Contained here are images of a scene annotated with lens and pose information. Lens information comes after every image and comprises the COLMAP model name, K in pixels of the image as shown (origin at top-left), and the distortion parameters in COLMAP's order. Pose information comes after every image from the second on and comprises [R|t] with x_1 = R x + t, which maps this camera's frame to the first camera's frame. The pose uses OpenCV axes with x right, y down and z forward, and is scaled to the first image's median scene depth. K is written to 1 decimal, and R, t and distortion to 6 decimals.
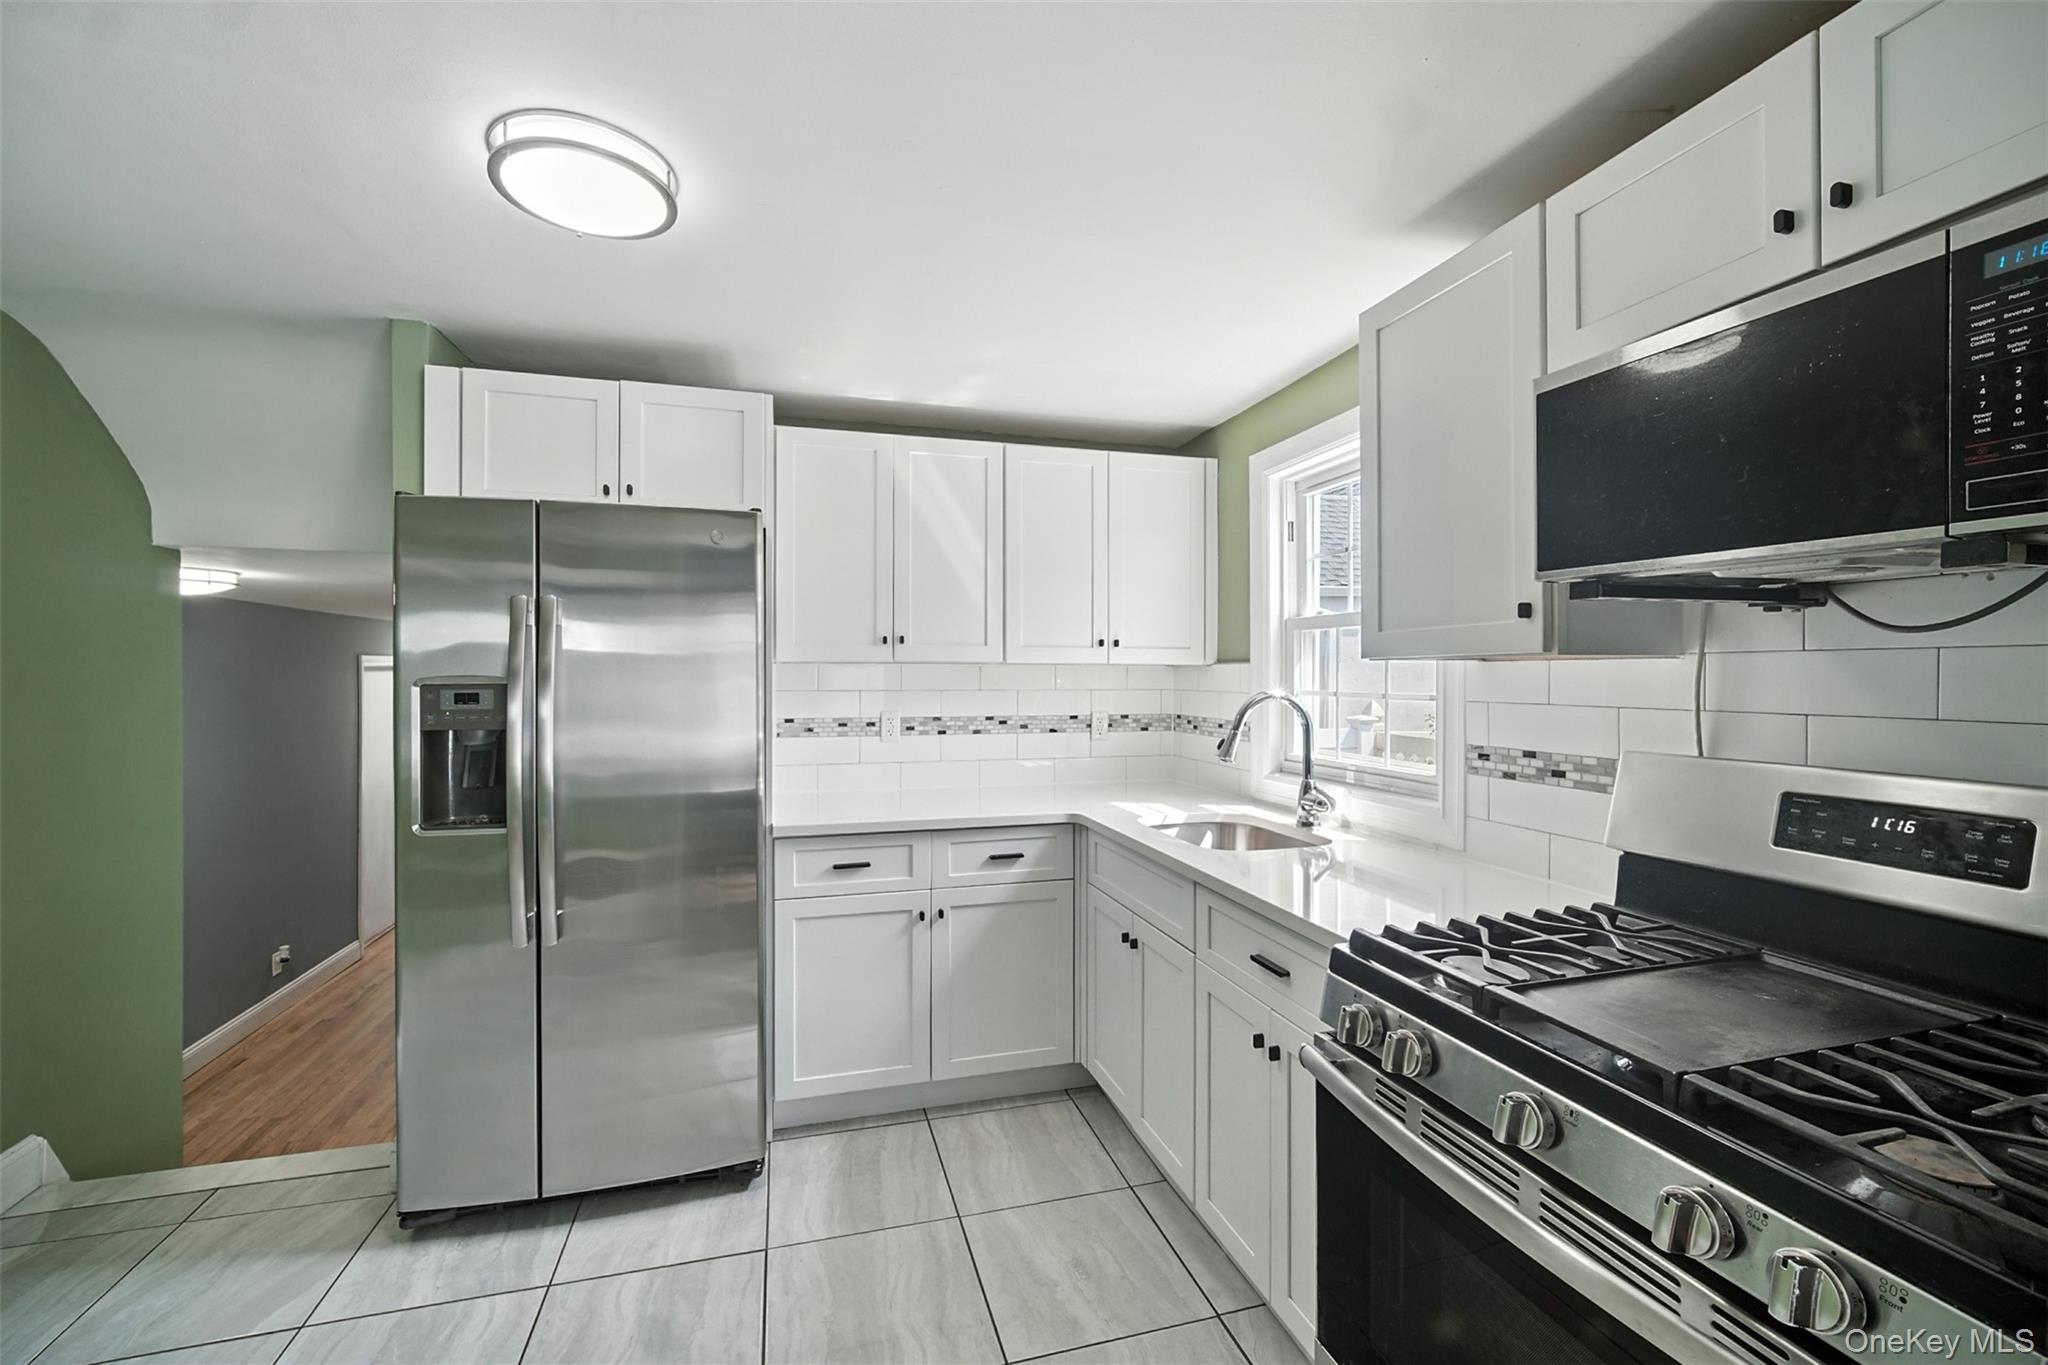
lens RADIAL K [[834.0, 0, 1008.9], [0, 834.0, 678.9], [0, 0, 1]] dist [-0.004272, -0.000675]
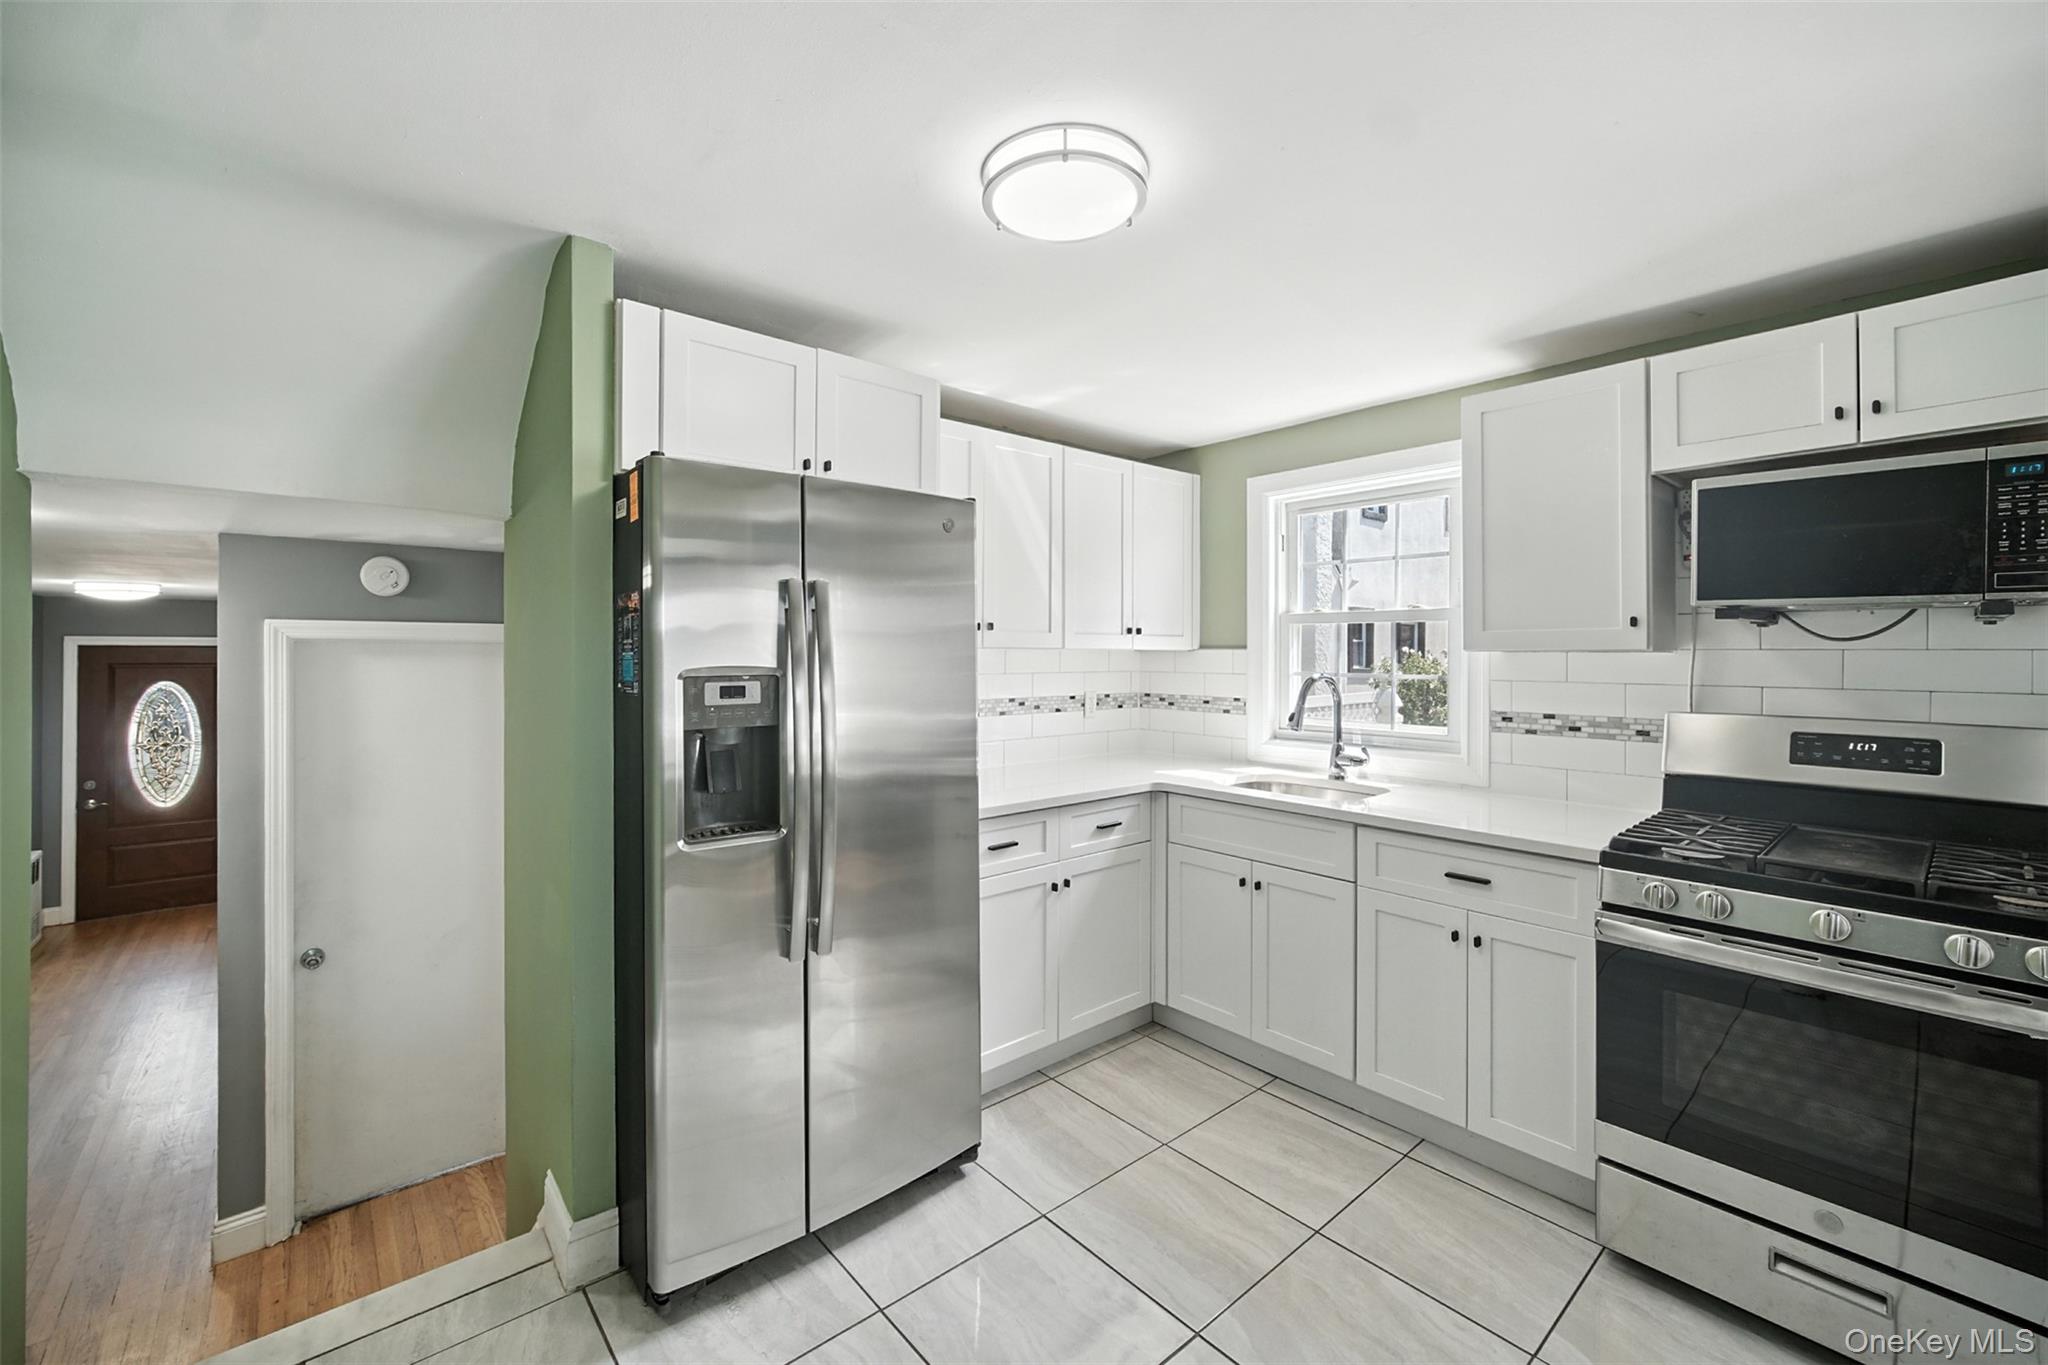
lens RADIAL K [[834.0, 0, 1015.1], [0, 834.0, 655.4], [0, 0, 1]] dist [-0.004272, -0.000675]
pose [[0.905554, -0.000318, 0.424230, -0.689389], [0.000530, 1.000000, -0.000382, -0.013315], [-0.424230, 0.000571, 0.905554, 0.063641]]
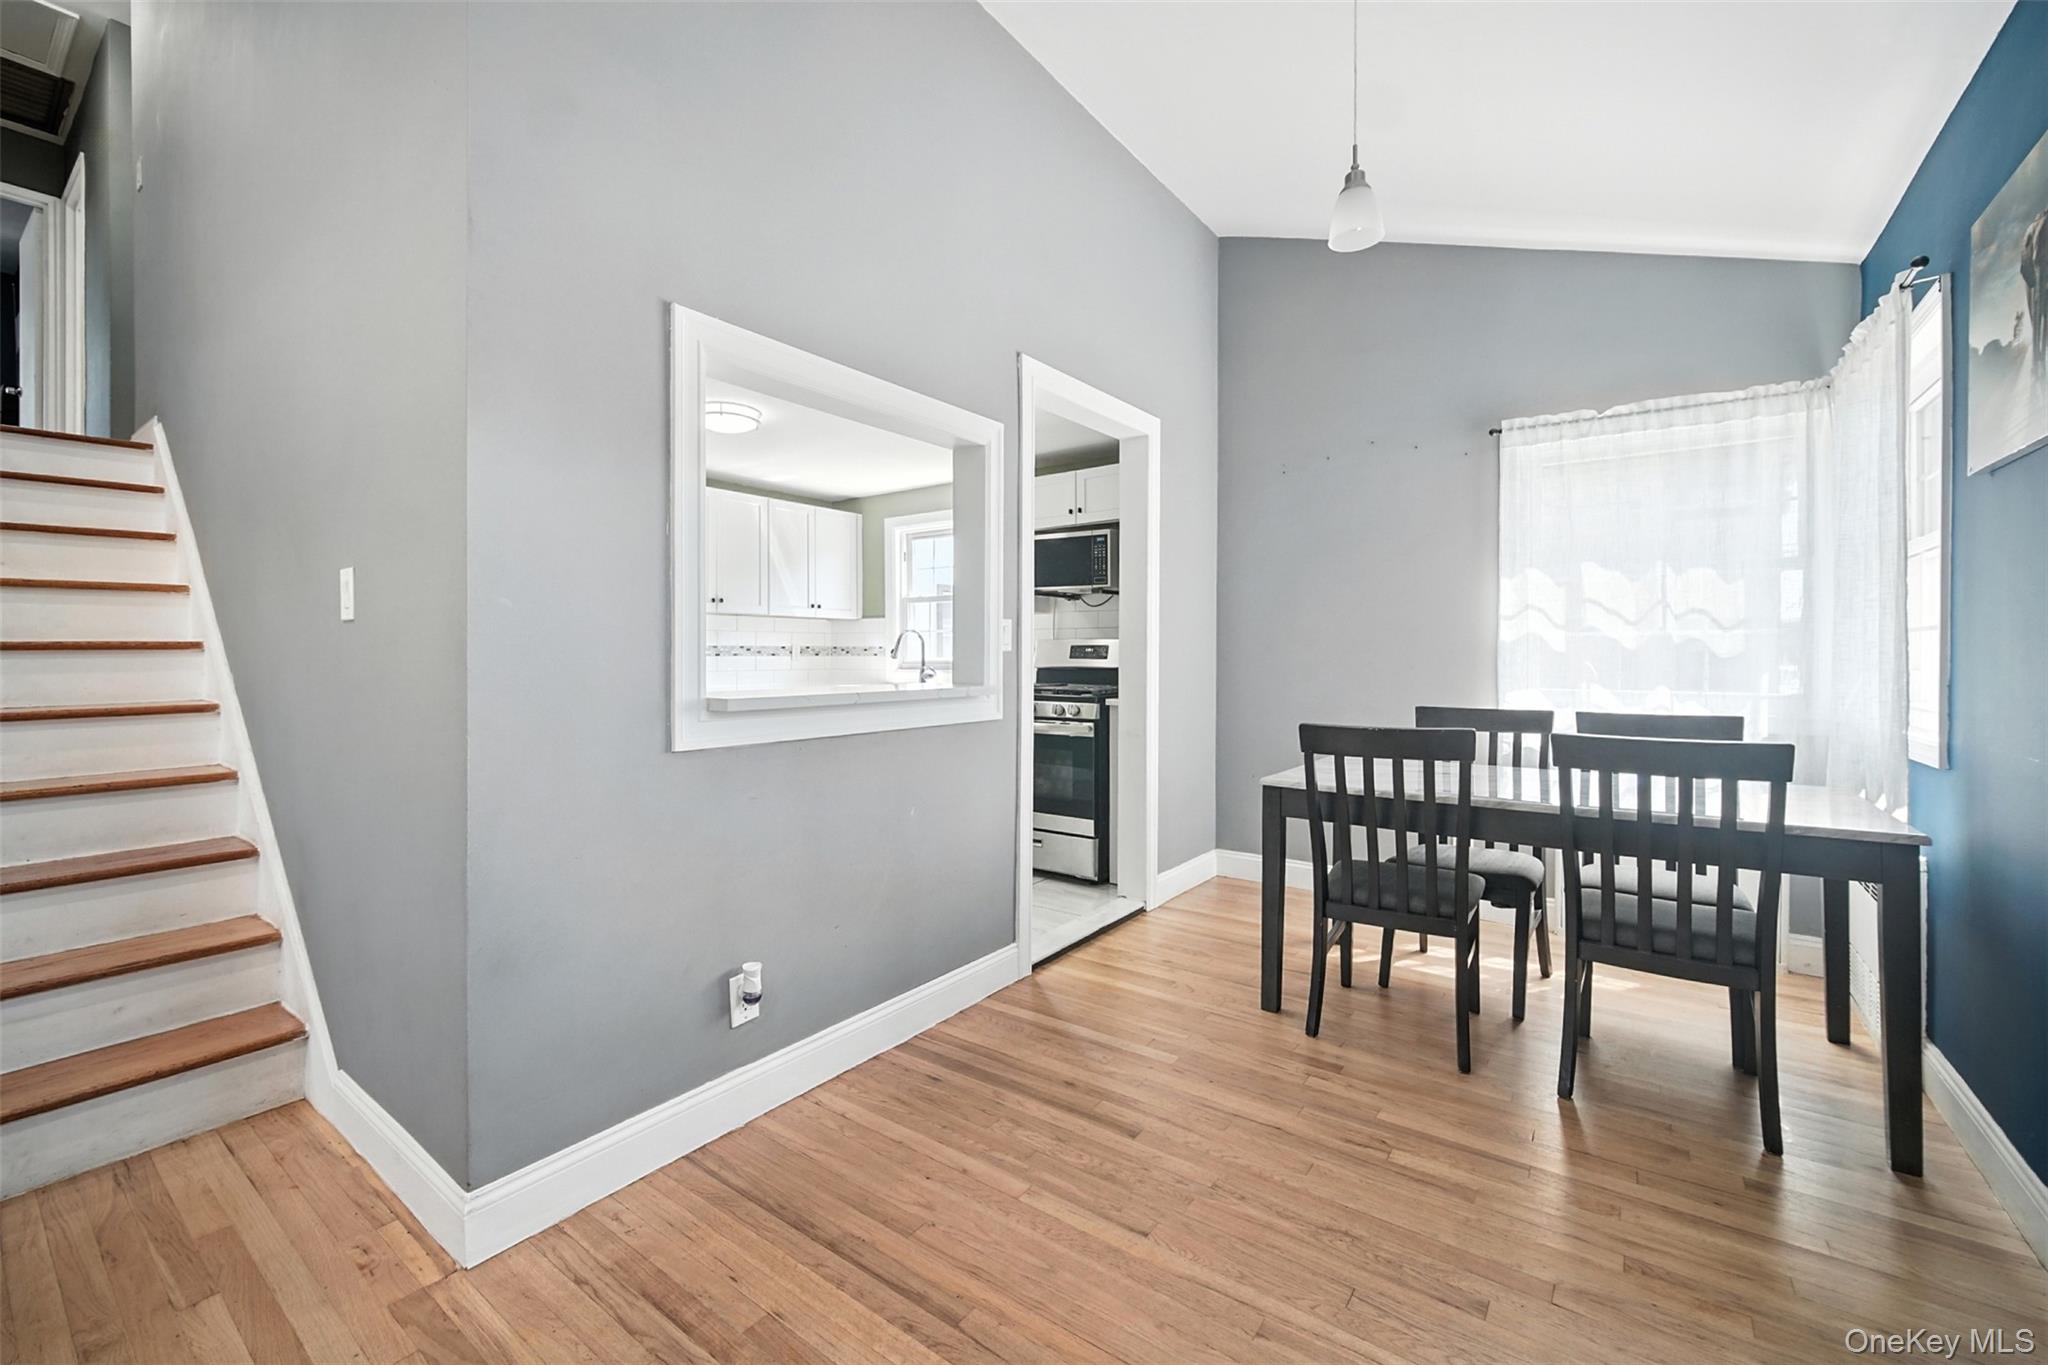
lens RADIAL K [[834.0, 0, 1009.4], [0, 834.0, 660.4], [0, 0, 1]] dist [-0.004272, -0.000675]
pose [[0.791753, -0.007215, 0.610799, -0.963300], [0.003857, 0.999969, 0.006812, 0.097025], [-0.610830, -0.003038, 0.791756, -1.095435]]
